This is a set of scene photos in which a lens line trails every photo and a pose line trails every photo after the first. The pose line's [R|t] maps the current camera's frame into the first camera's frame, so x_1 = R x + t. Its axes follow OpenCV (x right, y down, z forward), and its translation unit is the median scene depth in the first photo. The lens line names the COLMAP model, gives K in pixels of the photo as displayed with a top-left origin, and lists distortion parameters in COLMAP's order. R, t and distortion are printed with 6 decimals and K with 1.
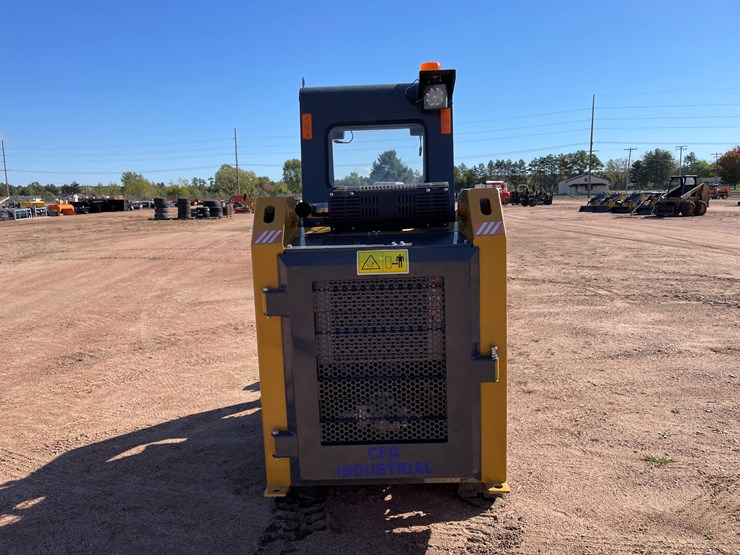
lens RADIAL K [[560.6, 0, 363.5], [0, 560.6, 279.3], [0, 0, 1]] dist [0.089356, -0.115654]
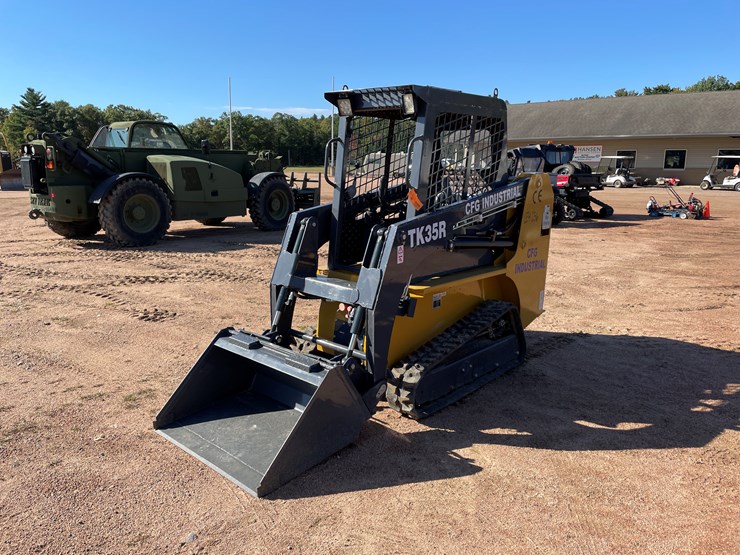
lens RADIAL K [[560.6, 0, 366.2], [0, 560.6, 272.5], [0, 0, 1]] dist [0.089356, -0.115654]
pose [[-0.769180, -0.109125, 0.629645, -0.051713], [0.101307, 0.952028, 0.288756, -0.023719], [-0.630950, 0.285893, -0.721226, 0.153834]]
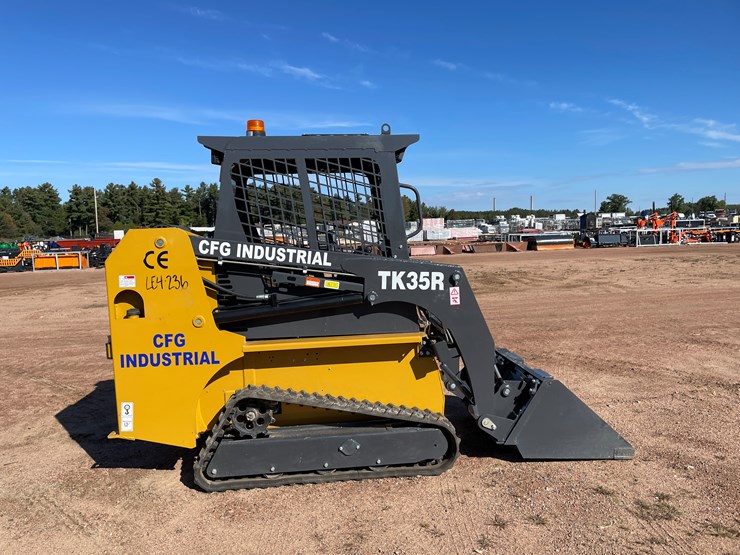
lens RADIAL K [[560.6, 0, 363.8], [0, 560.6, 280.8], [0, 0, 1]] dist [0.089356, -0.115654]
pose [[0.109571, 0.102845, -0.988644, 0.088545], [-0.116525, 0.989104, 0.089978, -0.011835], [0.987125, 0.105343, 0.120361, 0.073060]]
